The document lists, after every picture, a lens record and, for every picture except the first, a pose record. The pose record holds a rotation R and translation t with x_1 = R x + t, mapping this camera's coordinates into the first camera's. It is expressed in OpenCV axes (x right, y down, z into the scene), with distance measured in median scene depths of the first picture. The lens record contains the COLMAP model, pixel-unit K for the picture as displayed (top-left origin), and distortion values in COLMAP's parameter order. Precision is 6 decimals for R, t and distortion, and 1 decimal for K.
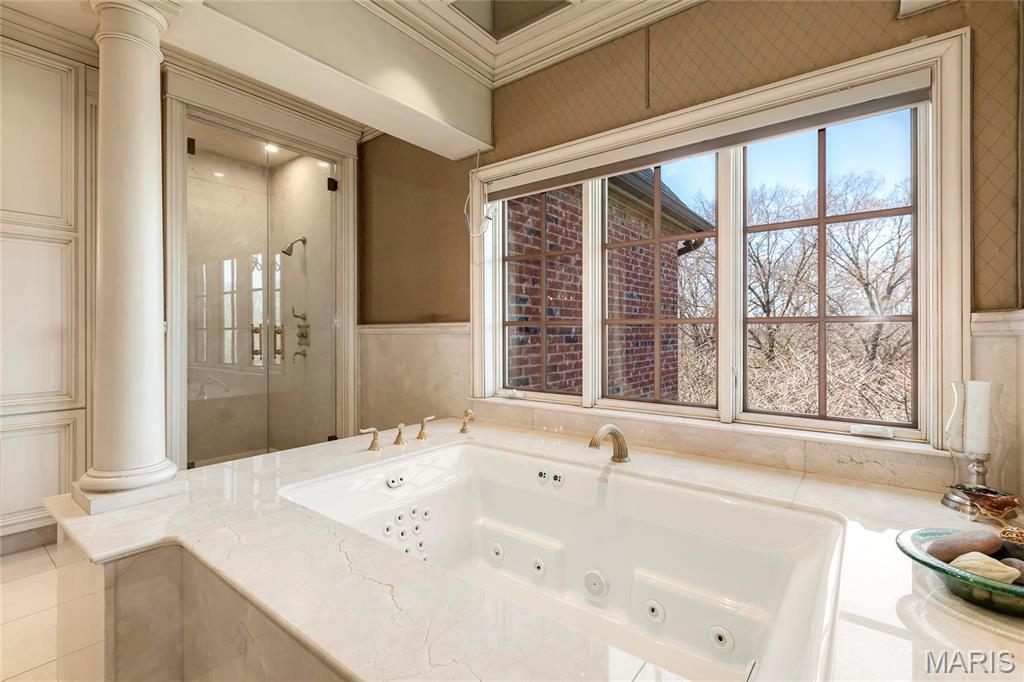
lens RADIAL K [[469.1, 0, 493.5], [0, 469.1, 337.6], [0, 0, 1]] dist [-0.000492, 0.000261]
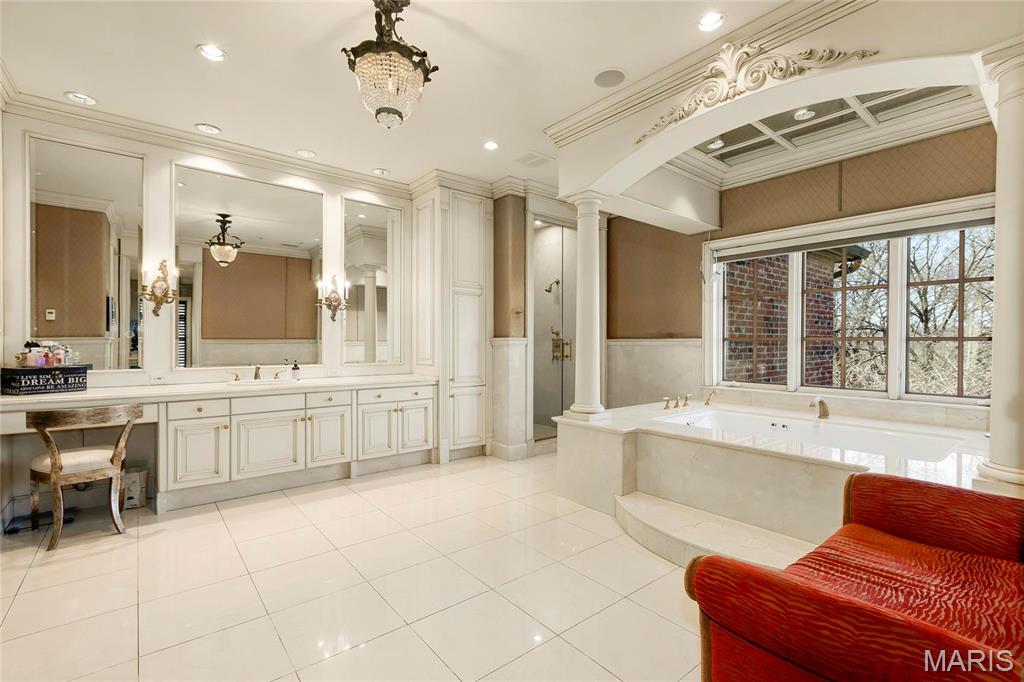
lens RADIAL K [[456.3, 0, 499.7], [0, 456.3, 350.4], [0, 0, 1]] dist [0.001814, -0.000208]
pose [[0.975601, 0.007817, -0.219413, -0.384774], [-0.006254, 0.999950, 0.007819, -0.000466], [0.219463, -0.006256, 0.975601, -0.667490]]
